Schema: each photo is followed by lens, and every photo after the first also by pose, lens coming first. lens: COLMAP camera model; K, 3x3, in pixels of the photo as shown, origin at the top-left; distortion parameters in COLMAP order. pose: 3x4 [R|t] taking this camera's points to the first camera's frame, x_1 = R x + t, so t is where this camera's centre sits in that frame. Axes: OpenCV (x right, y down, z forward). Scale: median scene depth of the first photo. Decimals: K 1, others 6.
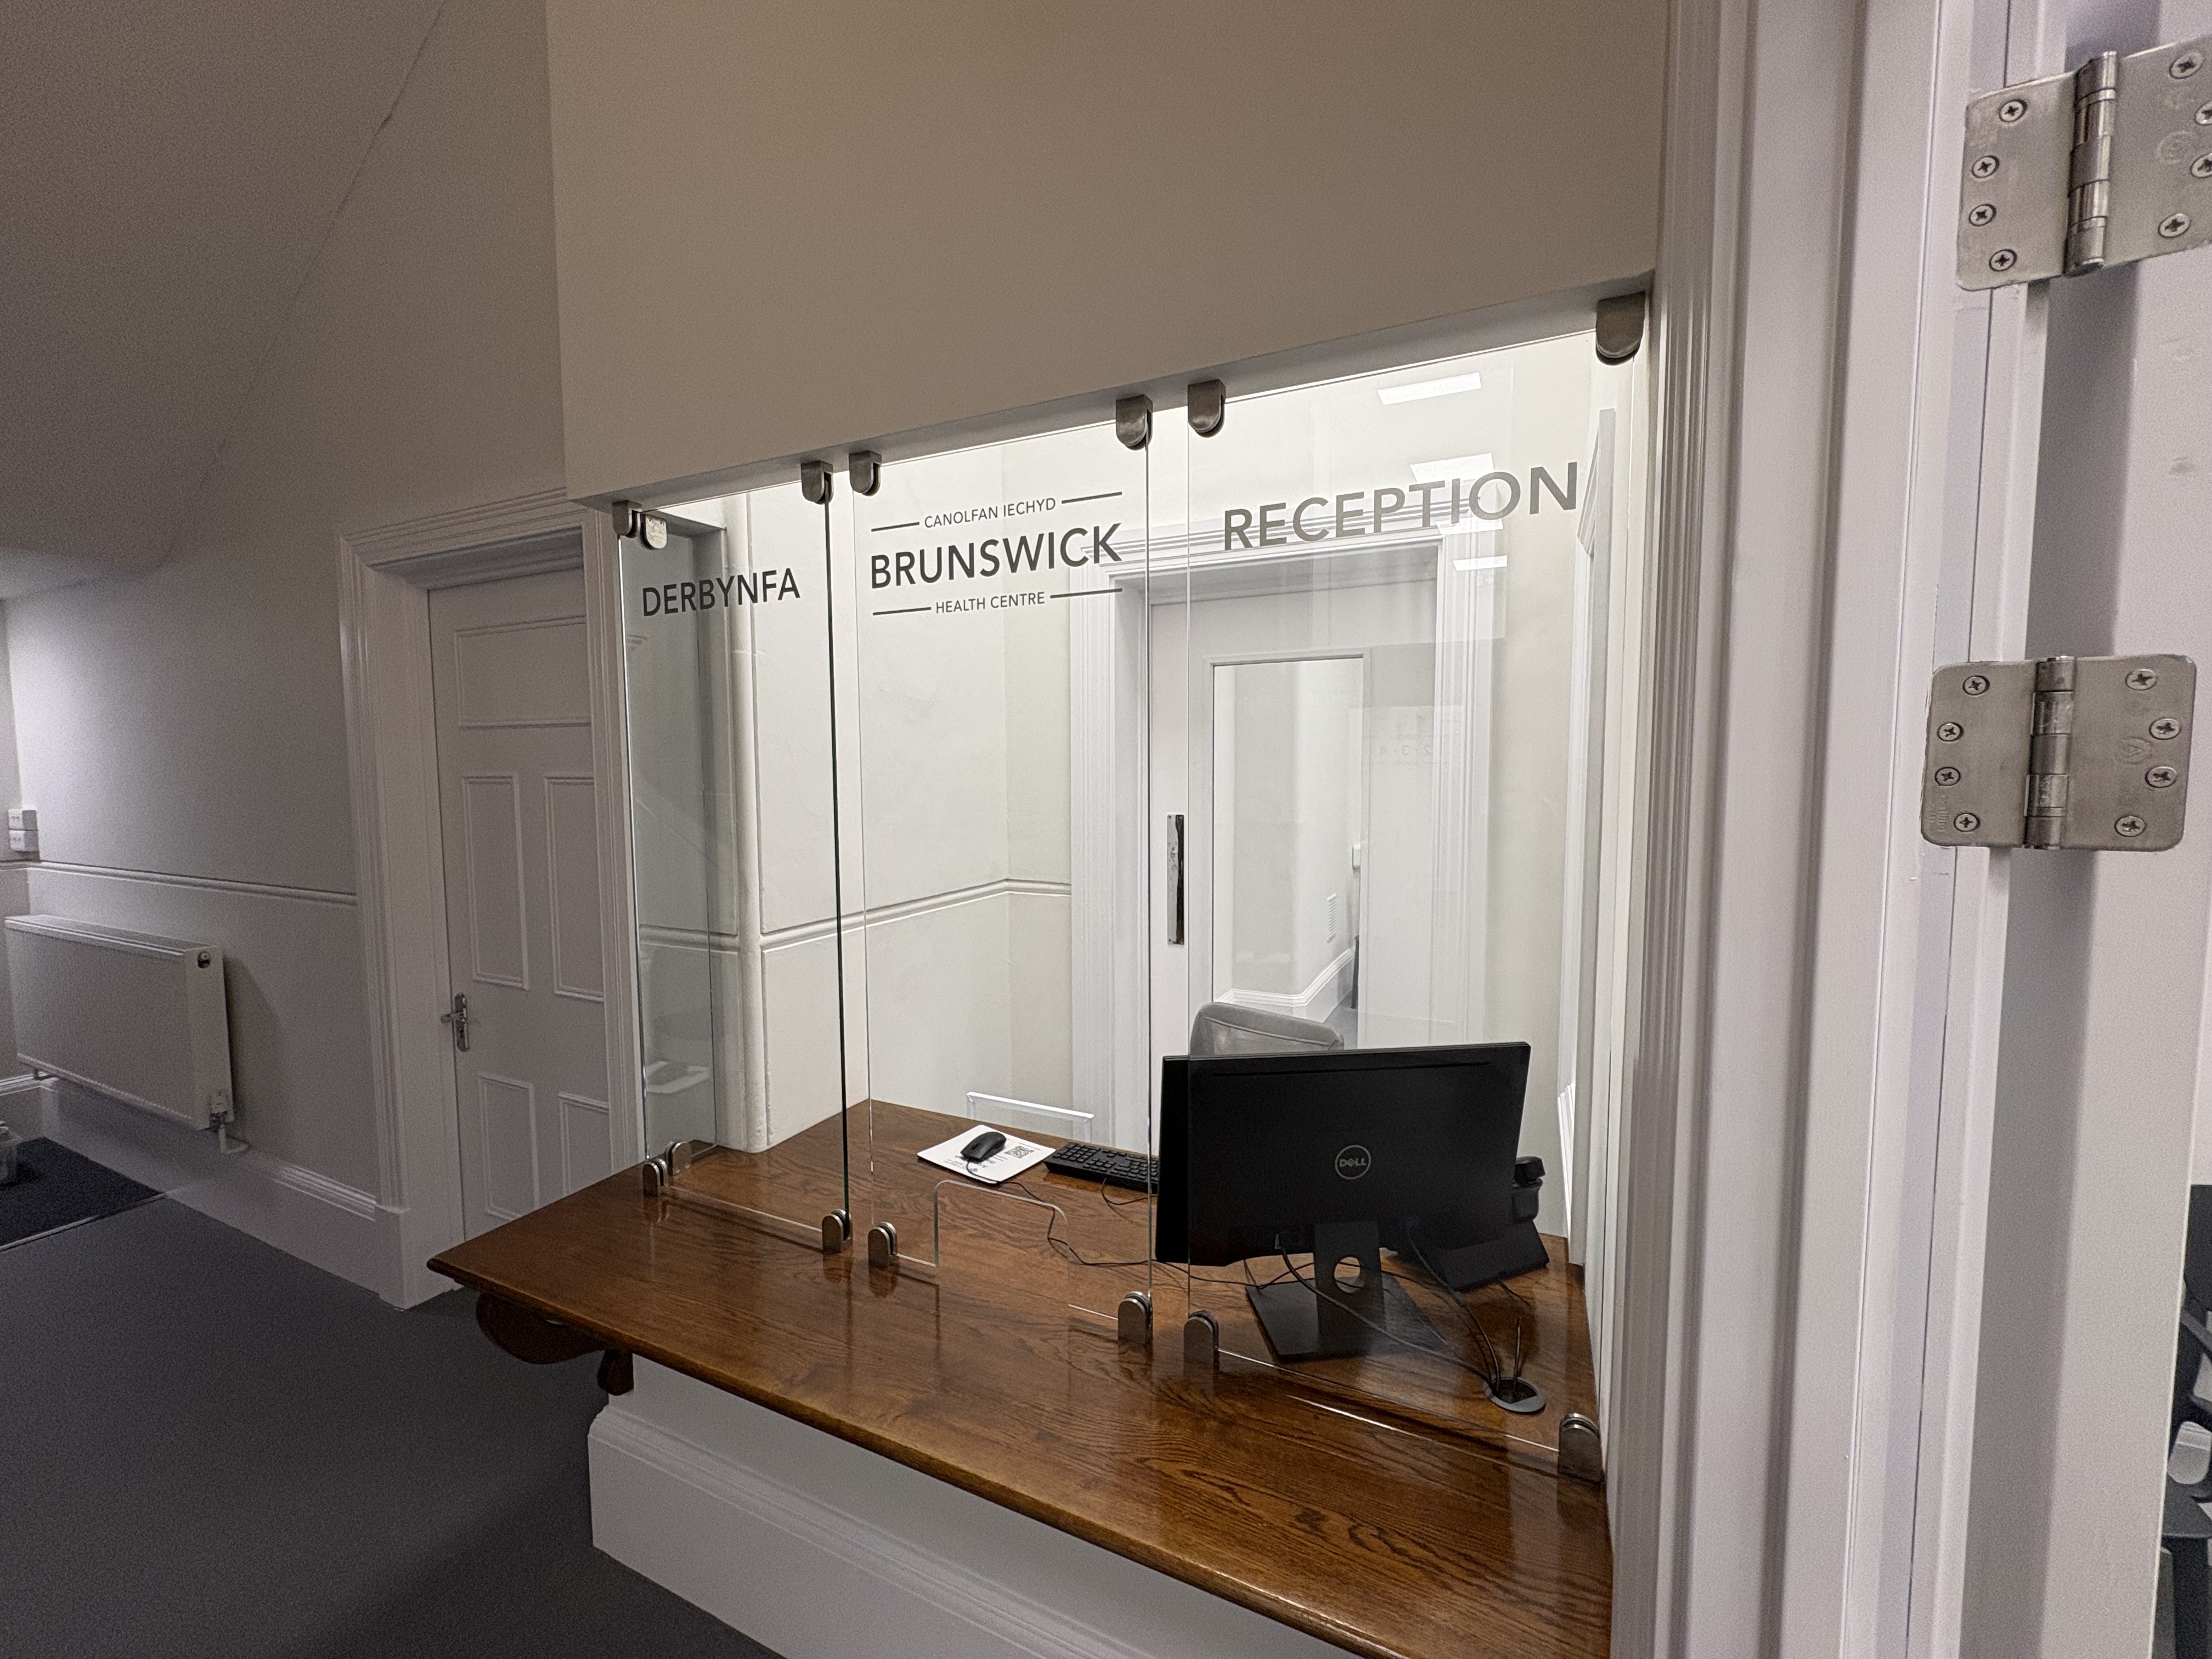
lens RADIAL K [[888.9, 0, 1101.4], [0, 888.9, 826.6], [0, 0, 1]] dist [-0.000716, -0.000046]
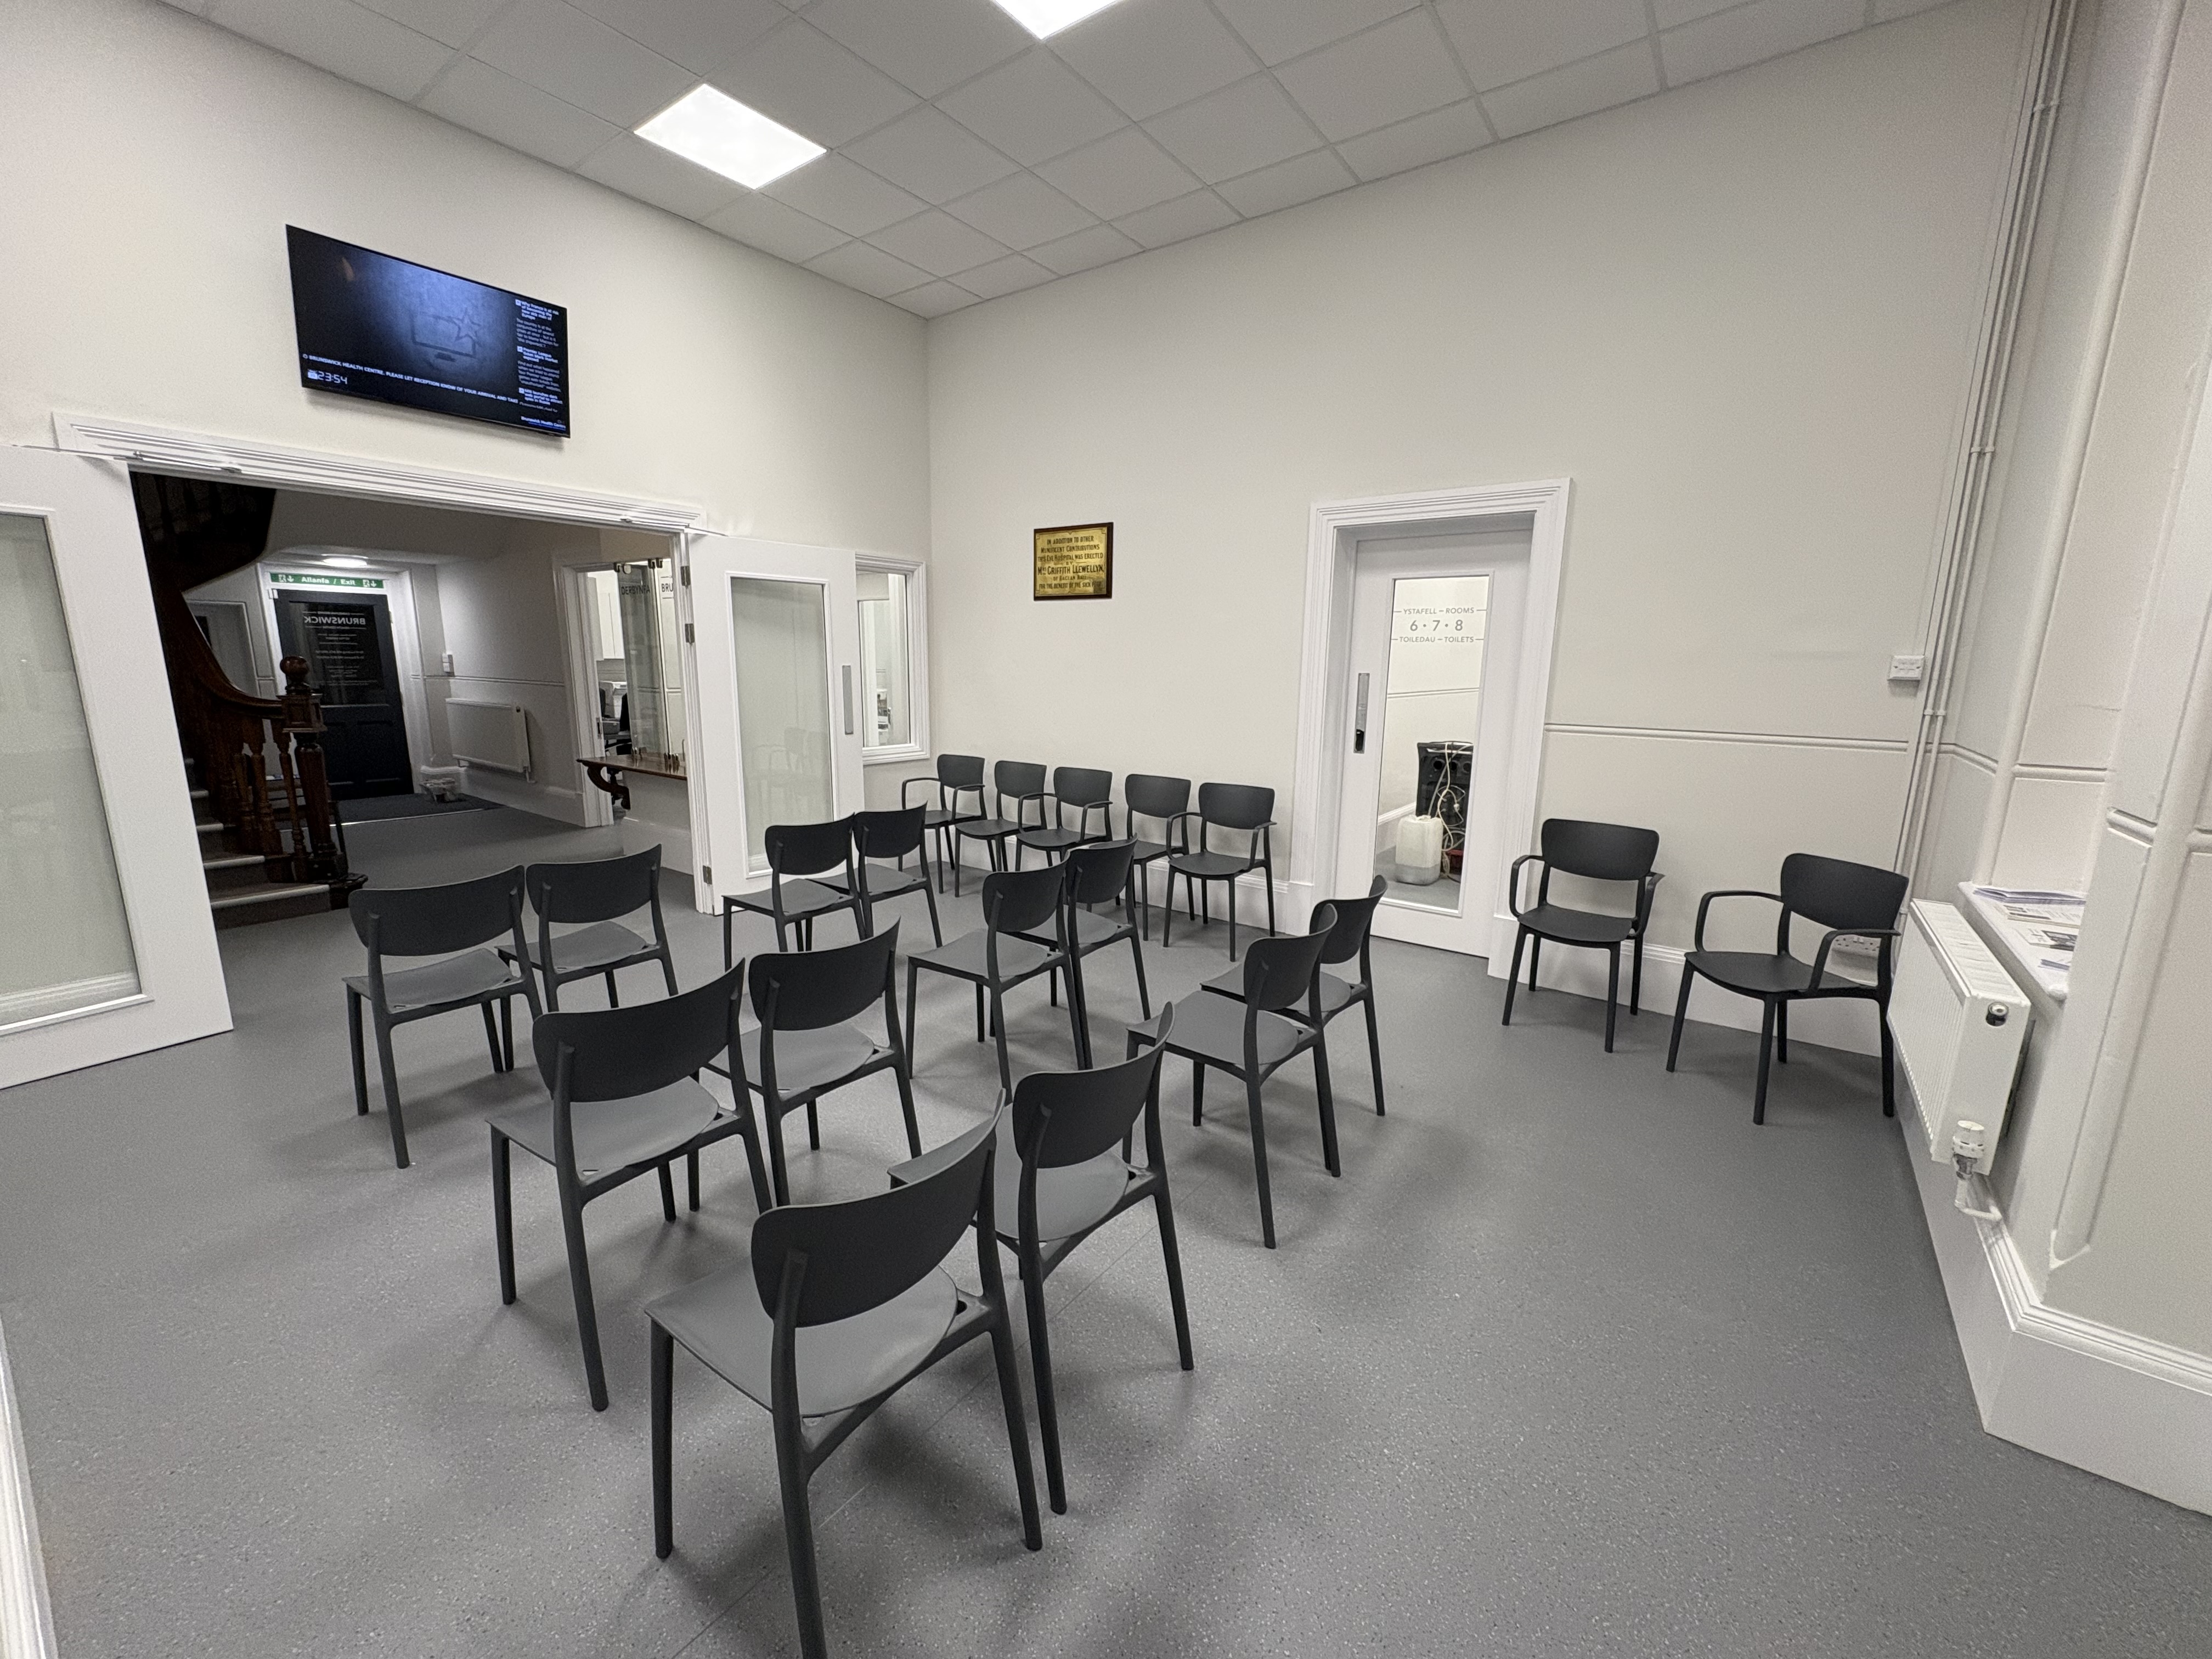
lens RADIAL K [[888.9, 0, 1105.7], [0, 888.9, 828.8], [0, 0, 1]] dist [-0.000716, -0.000046]
pose [[0.981641, 0.053163, -0.183178, 2.615758], [-0.029954, 0.991423, 0.127213, 0.234176], [0.188370, -0.119391, 0.974814, -2.789802]]
